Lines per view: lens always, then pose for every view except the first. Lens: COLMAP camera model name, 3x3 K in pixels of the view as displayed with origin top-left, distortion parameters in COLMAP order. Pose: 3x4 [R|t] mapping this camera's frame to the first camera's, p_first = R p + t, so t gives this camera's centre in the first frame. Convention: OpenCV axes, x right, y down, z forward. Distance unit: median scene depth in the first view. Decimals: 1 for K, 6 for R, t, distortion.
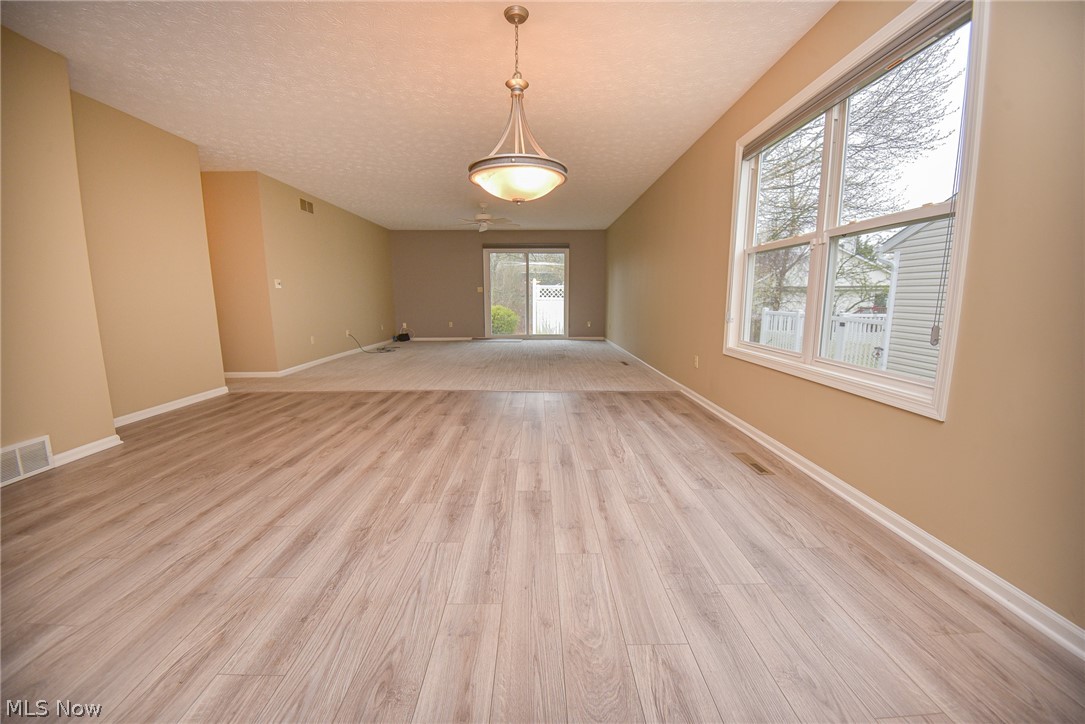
lens RADIAL K [[429.3, 0, 541.1], [0, 429.3, 363.8], [0, 0, 1]] dist [0.002330, -0.015703]
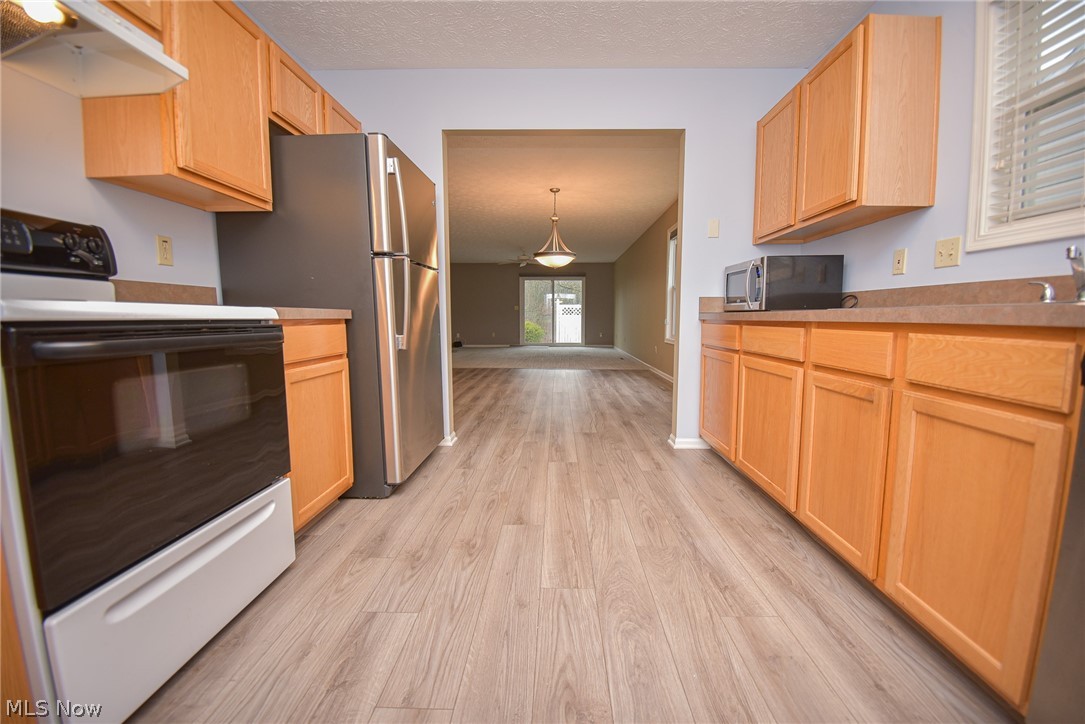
lens RADIAL K [[450.9, 0, 559.9], [0, 450.9, 362.3], [0, 0, 1]] dist [-0.001964, -0.014002]
pose [[0.999974, 0.003404, -0.006282, -0.006348], [-0.003741, 0.998513, -0.054393, 0.176526], [0.006088, 0.054415, 0.998500, -0.956686]]
